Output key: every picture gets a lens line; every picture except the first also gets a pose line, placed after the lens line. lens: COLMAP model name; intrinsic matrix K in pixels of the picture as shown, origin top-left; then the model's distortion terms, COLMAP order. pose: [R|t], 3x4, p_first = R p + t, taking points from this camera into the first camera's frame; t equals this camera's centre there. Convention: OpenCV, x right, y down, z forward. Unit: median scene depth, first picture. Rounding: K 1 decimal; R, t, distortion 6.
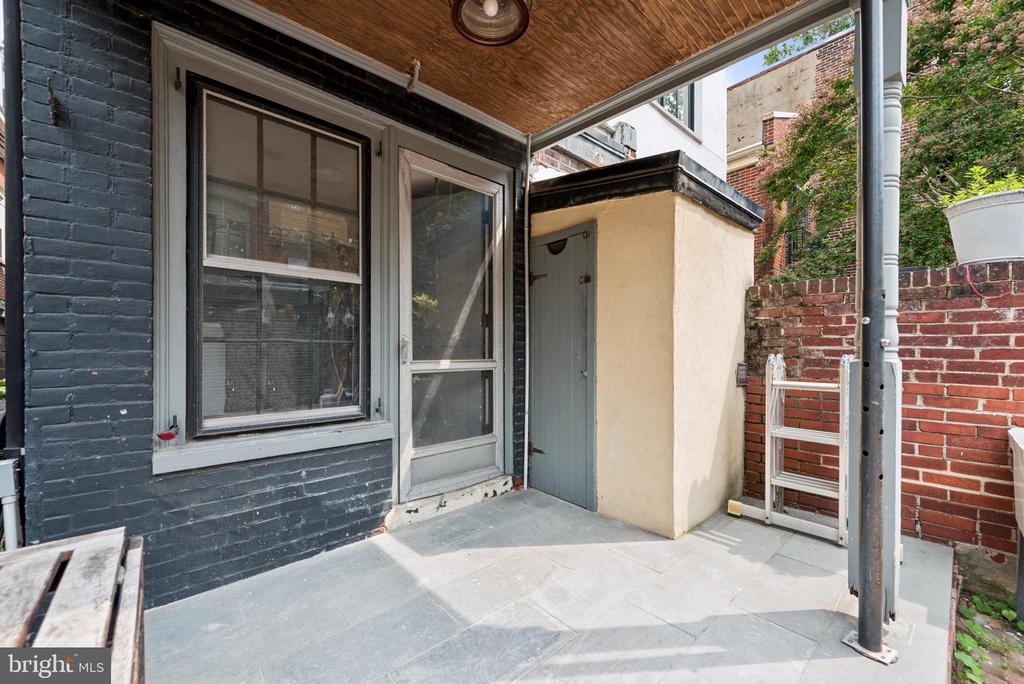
lens RADIAL K [[409.2, 0, 520.0], [0, 409.2, 352.2], [0, 0, 1]] dist [0.010266, -0.002643]
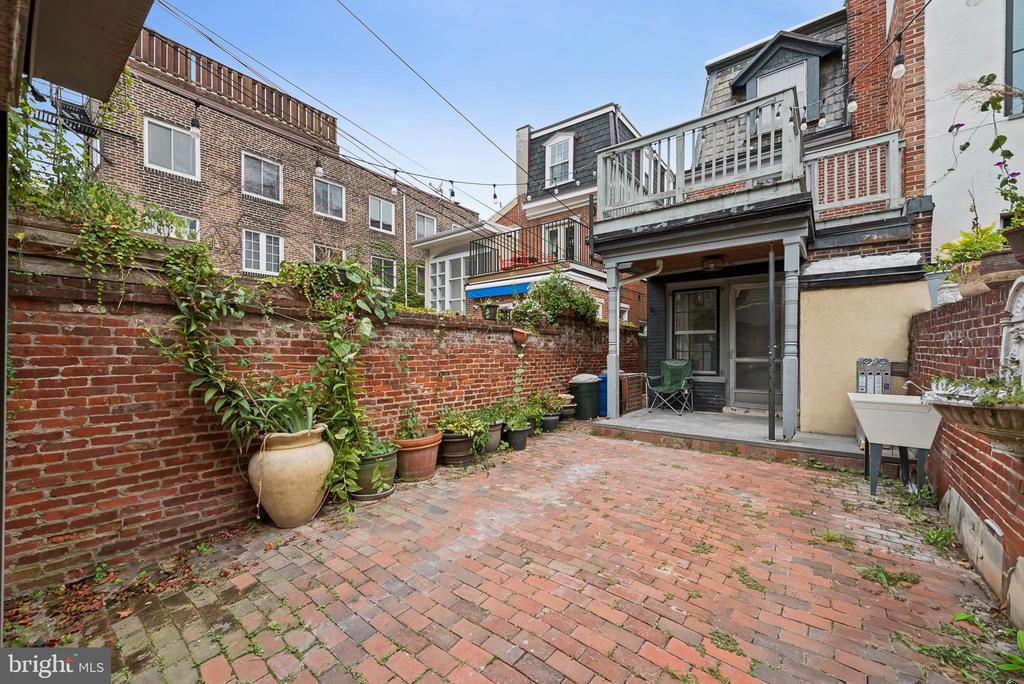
lens RADIAL K [[409.2, 0, 502.4], [0, 409.2, 346.9], [0, 0, 1]] dist [0.010266, -0.002643]
pose [[0.144357, -0.013755, -0.989430, 2.354542], [-0.003762, 0.999889, -0.014449, -0.008748], [0.989518, 0.005808, 0.144290, -1.027837]]
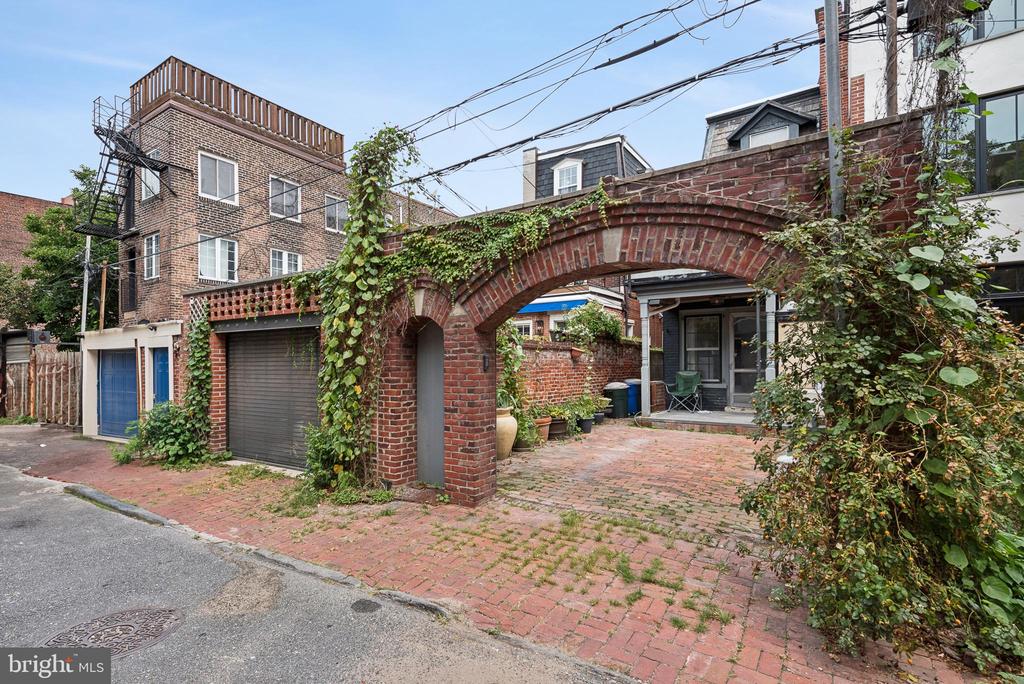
lens RADIAL K [[467.1, 0, 475.0], [0, 467.1, 356.7], [0, 0, 1]] dist [0.015917, -0.004719]
pose [[0.163574, -0.015260, -0.986413, 3.577394], [-0.001521, 0.999875, -0.015721, -0.020728], [0.986530, 0.004072, 0.163530, -2.023762]]
